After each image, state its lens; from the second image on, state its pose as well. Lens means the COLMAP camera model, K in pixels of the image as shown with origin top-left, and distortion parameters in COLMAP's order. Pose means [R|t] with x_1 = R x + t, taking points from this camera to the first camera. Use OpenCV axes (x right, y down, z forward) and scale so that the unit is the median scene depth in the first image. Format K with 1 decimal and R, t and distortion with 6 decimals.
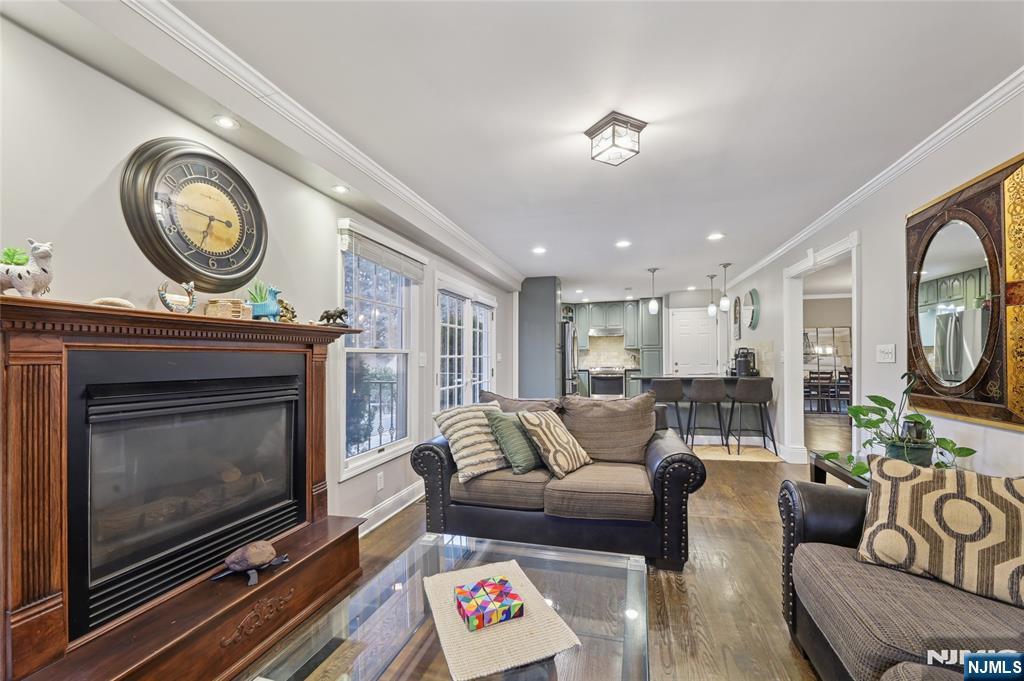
lens RADIAL K [[422.2, 0, 515.0], [0, 422.2, 355.9], [0, 0, 1]] dist [-0.003953, -0.000682]
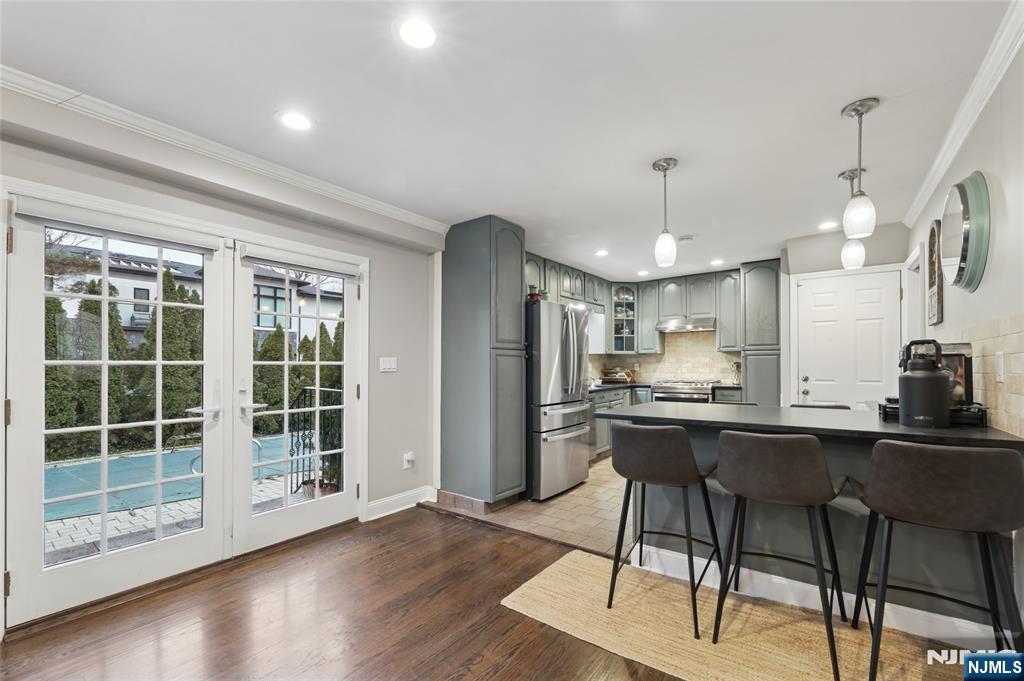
lens RADIAL K [[422.2, 0, 524.6], [0, 422.2, 360.1], [0, 0, 1]] dist [-0.003953, -0.000682]
pose [[0.931054, 0.000478, -0.364882, 0.257446], [-0.002765, 0.999980, -0.005744, -0.000443], [0.364872, 0.006356, 0.931036, 0.400007]]
